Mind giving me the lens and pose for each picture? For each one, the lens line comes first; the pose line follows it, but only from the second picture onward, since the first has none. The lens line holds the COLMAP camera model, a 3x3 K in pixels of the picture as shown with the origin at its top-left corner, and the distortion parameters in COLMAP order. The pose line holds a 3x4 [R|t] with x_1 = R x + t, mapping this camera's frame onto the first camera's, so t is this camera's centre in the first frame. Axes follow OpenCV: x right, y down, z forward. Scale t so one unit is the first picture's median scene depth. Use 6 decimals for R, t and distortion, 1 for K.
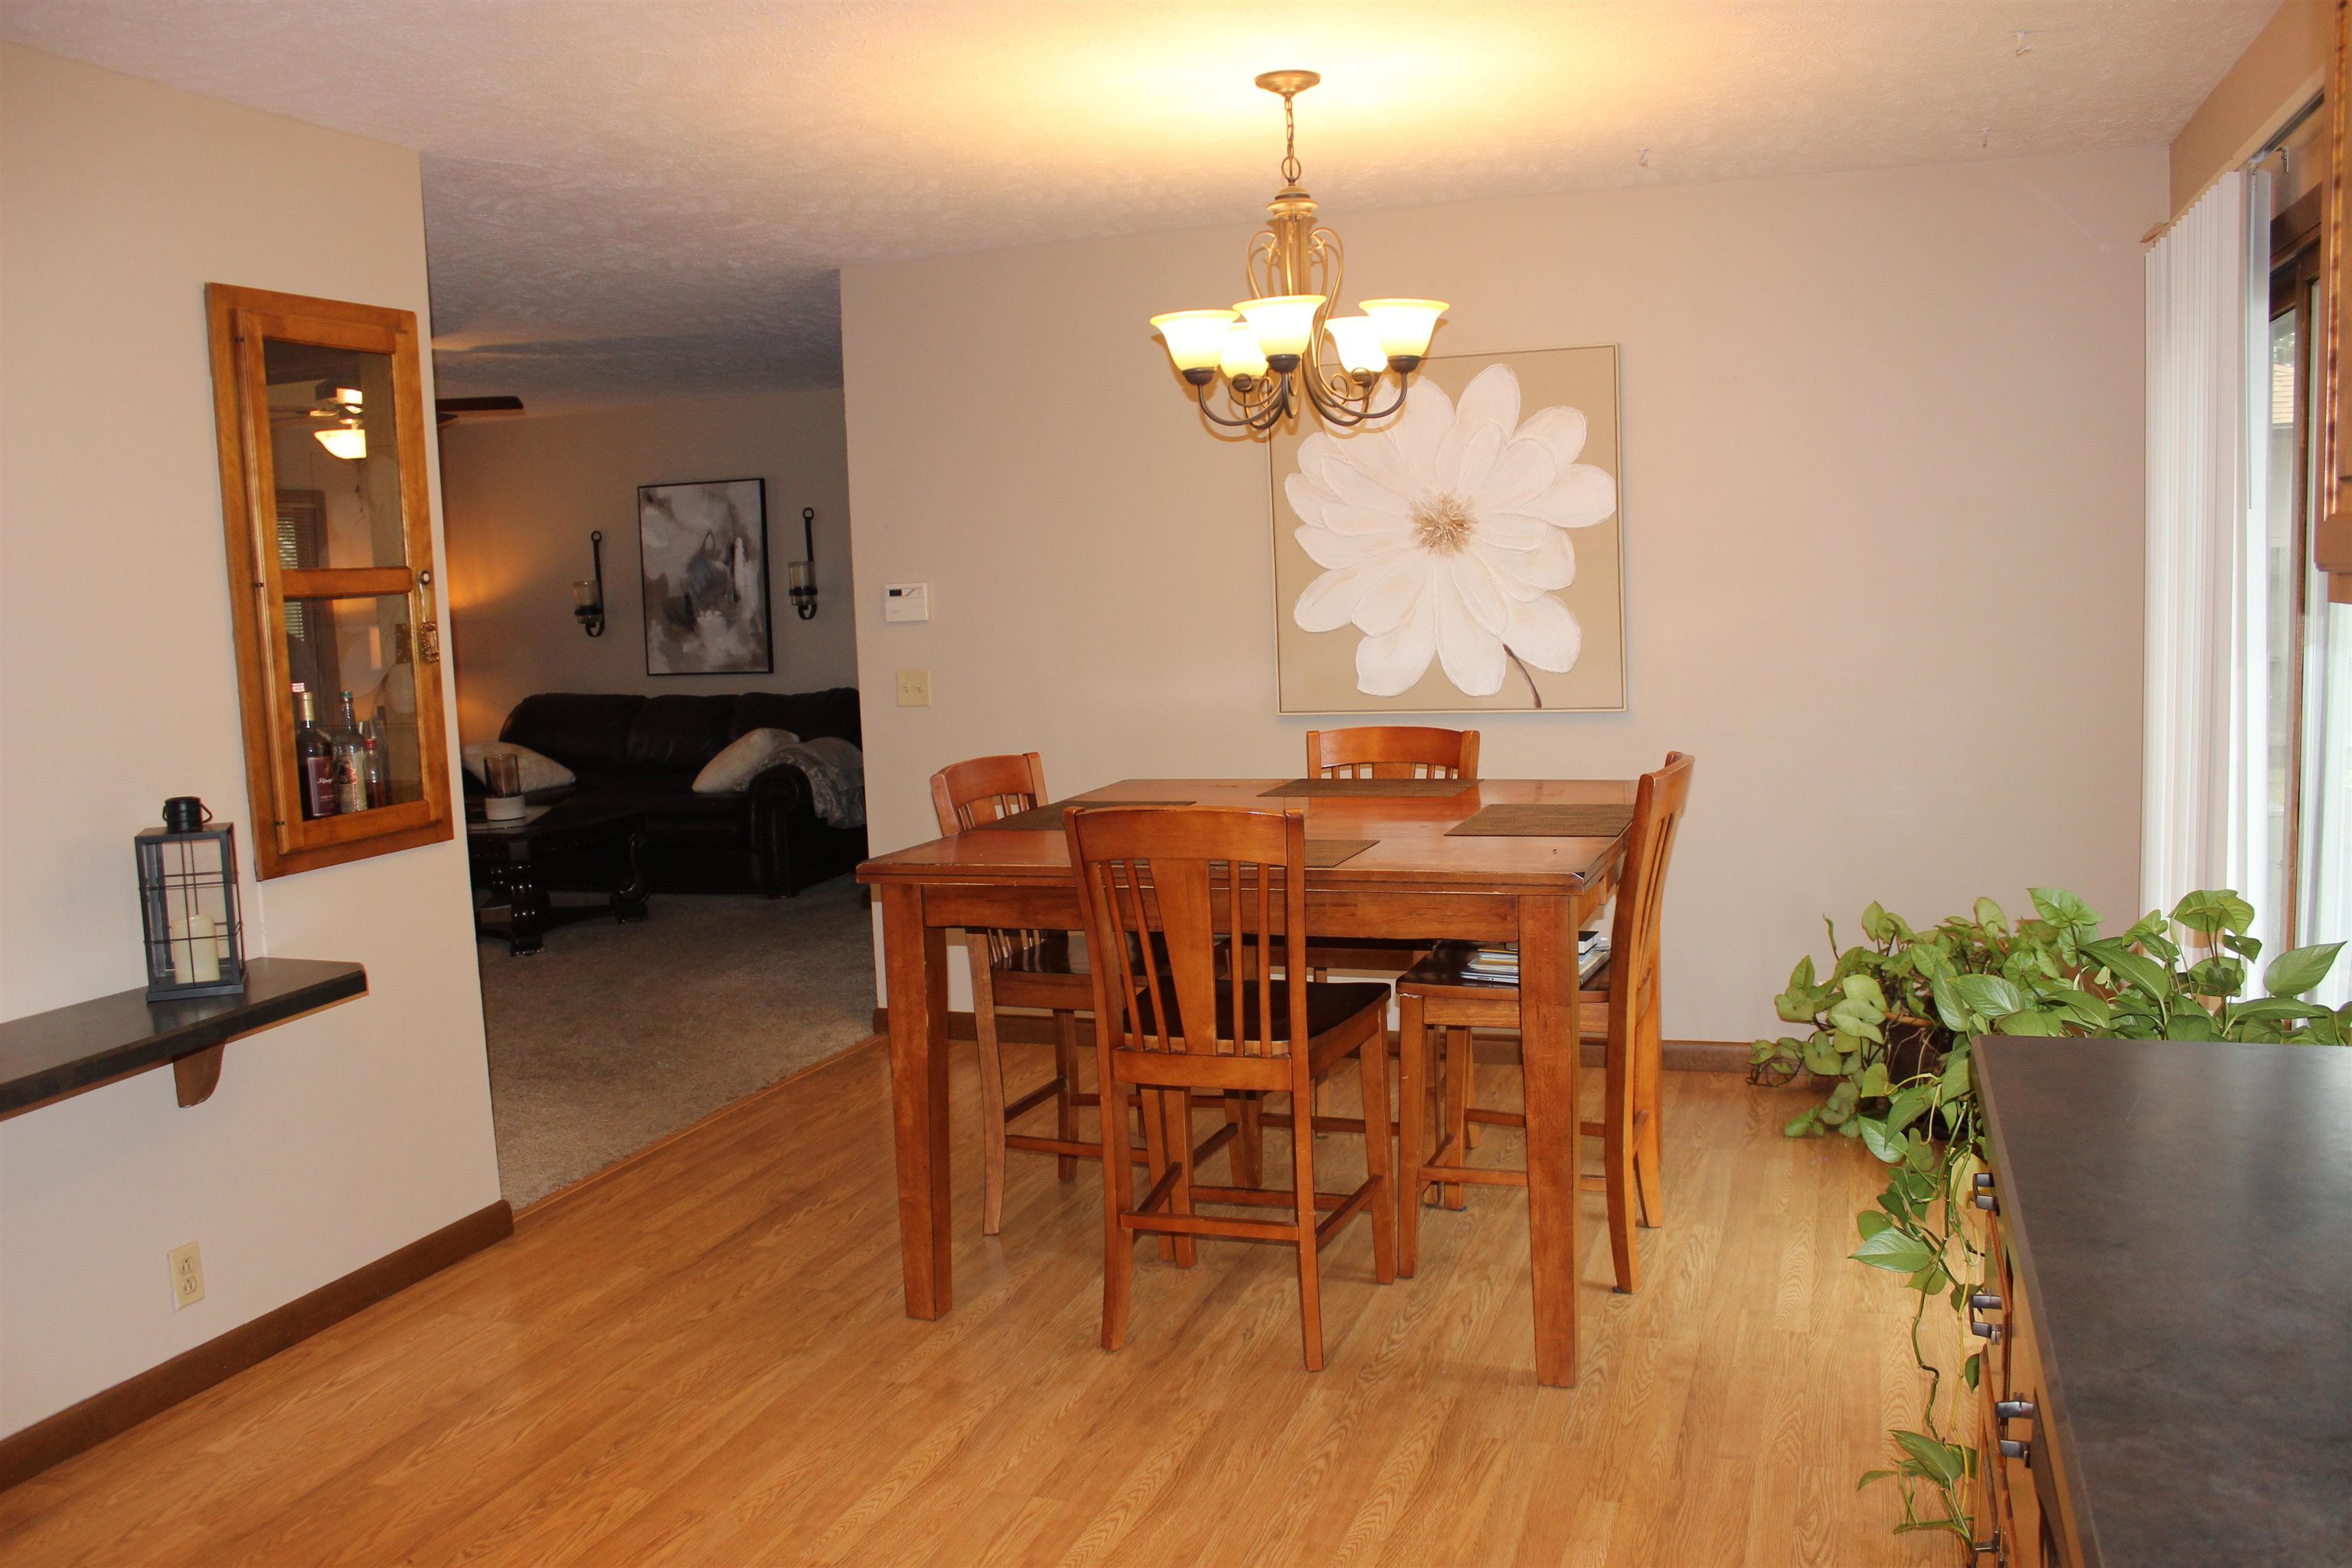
lens RADIAL K [[1963.6, 0, 1172.2], [0, 1963.6, 779.8], [0, 0, 1]] dist [-0.131366, 0.002862]
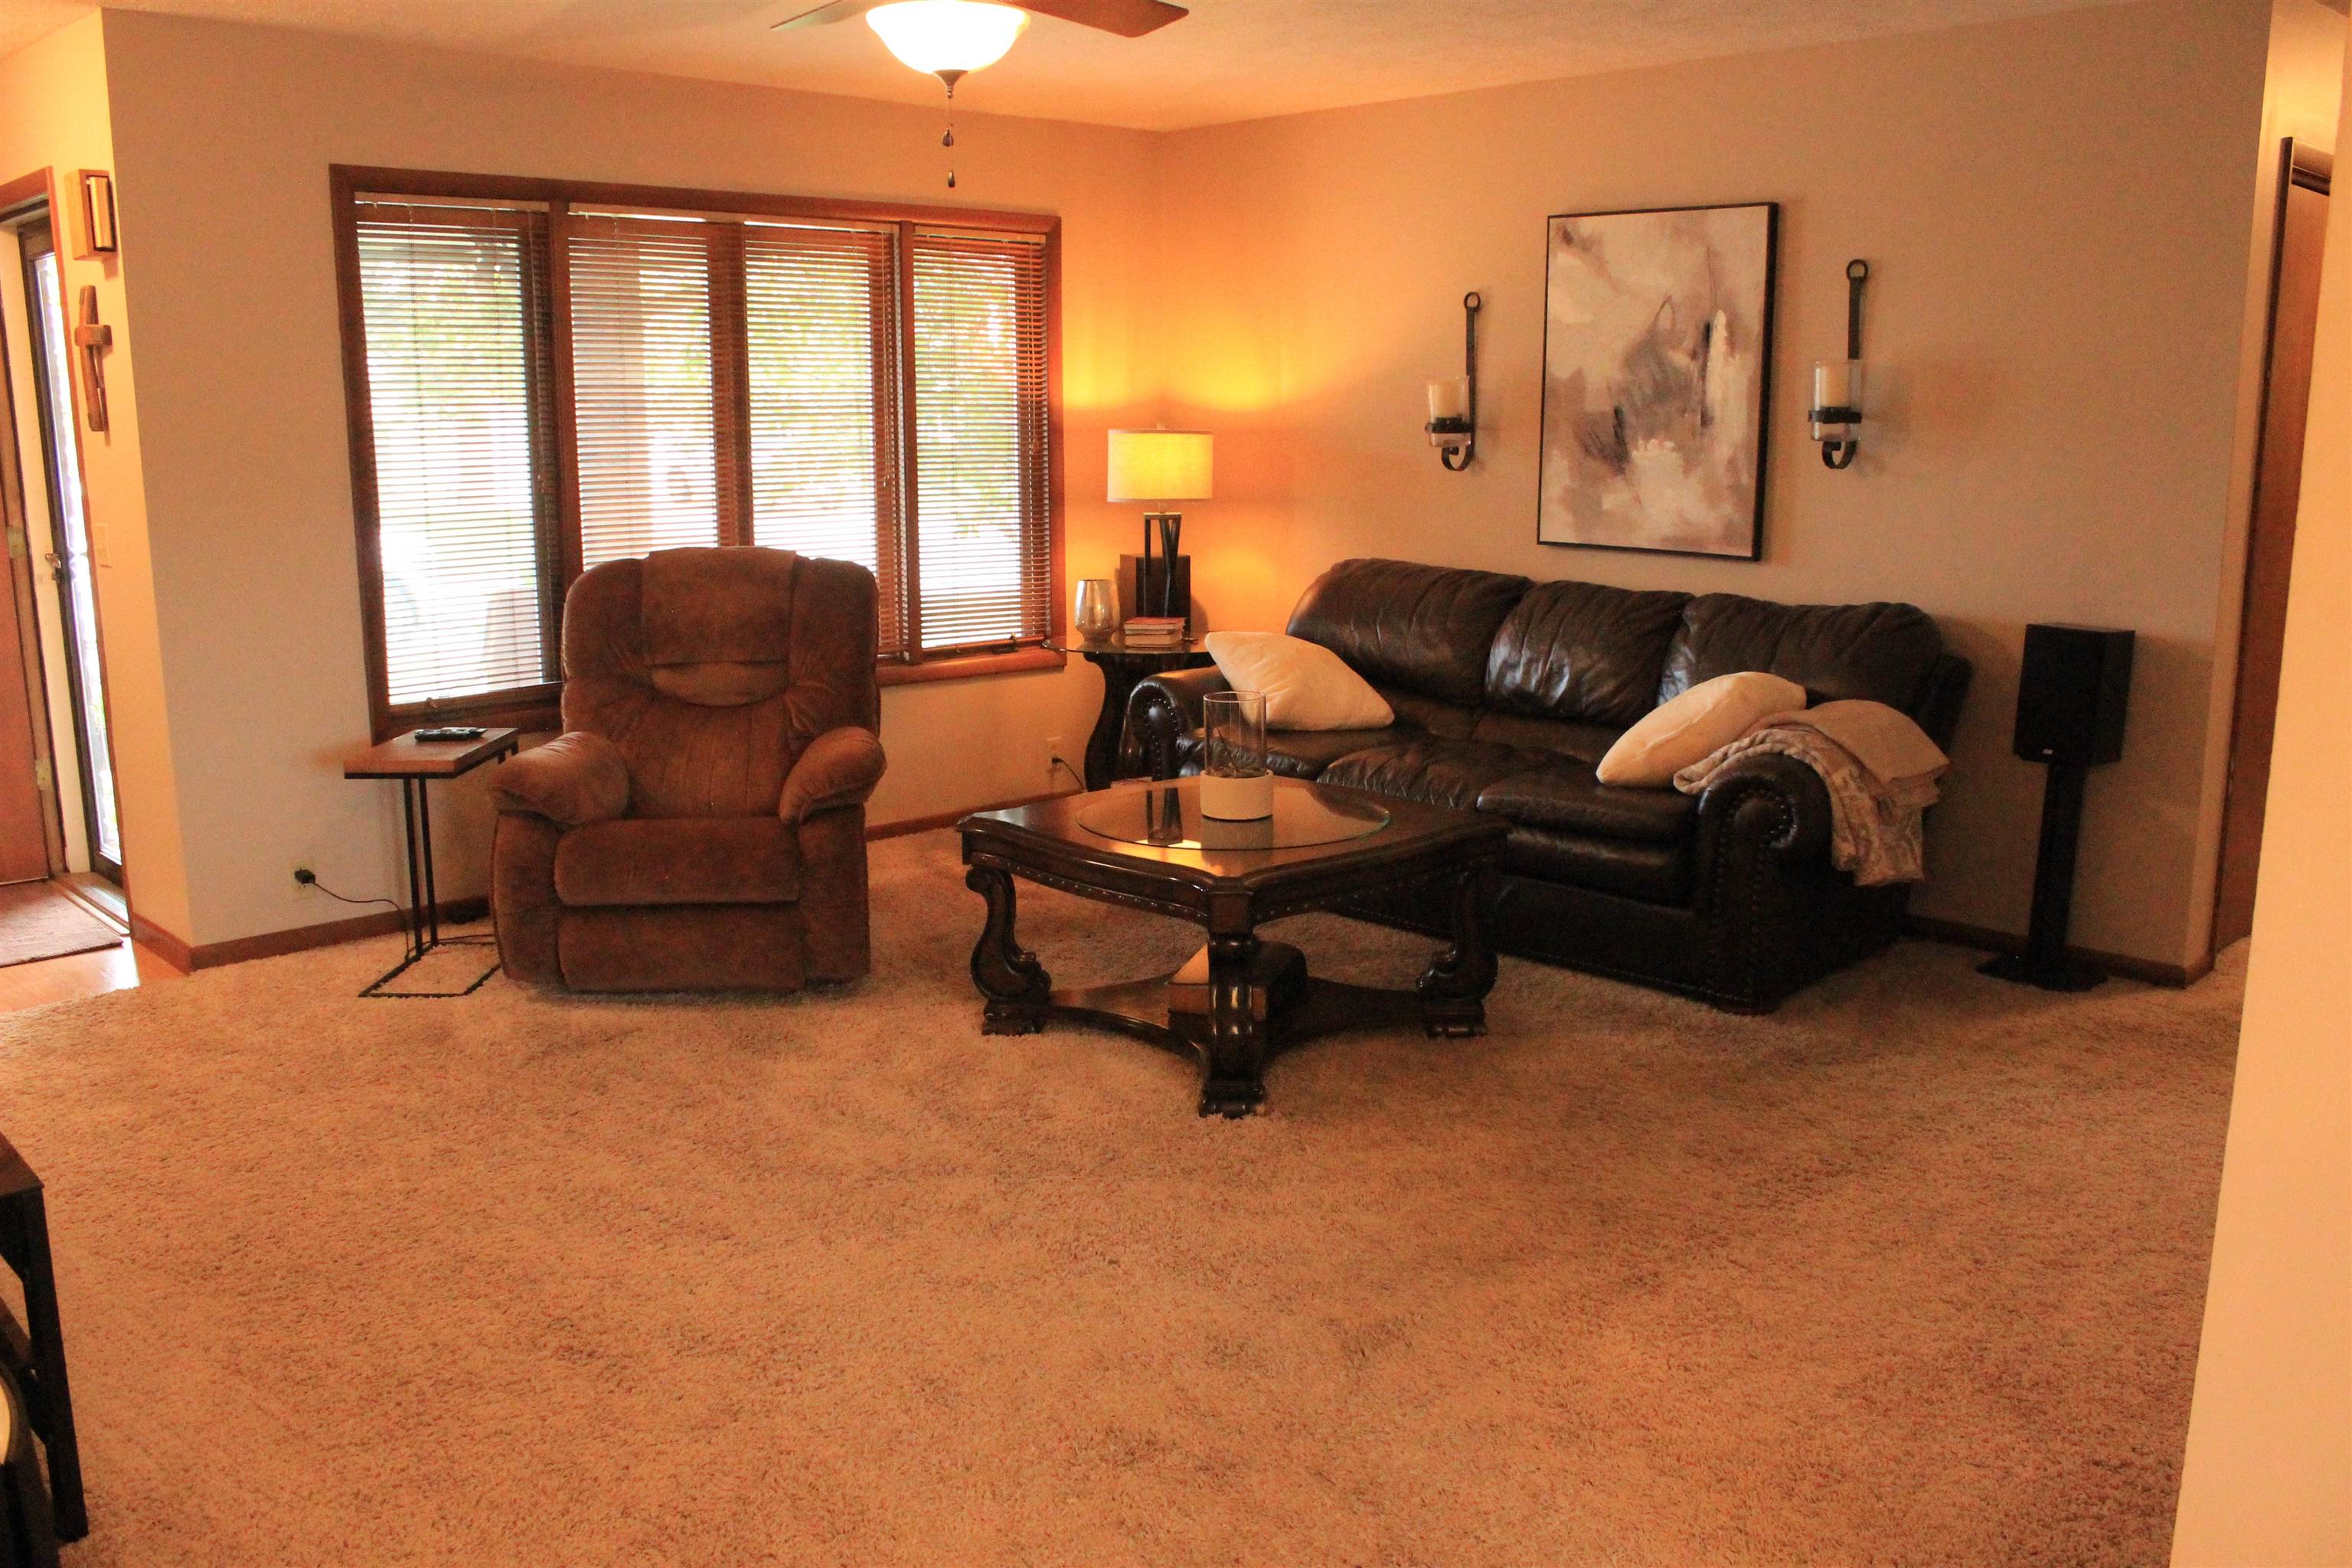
lens RADIAL K [[1963.6, 0, 1181.9], [0, 1963.6, 782.8], [0, 0, 1]] dist [-0.131366, 0.002862]
pose [[0.900420, 0.121802, -0.417621, -0.114610], [-0.082694, 0.990422, 0.110569, -0.039192], [0.427089, -0.065024, 0.901869, 0.429139]]
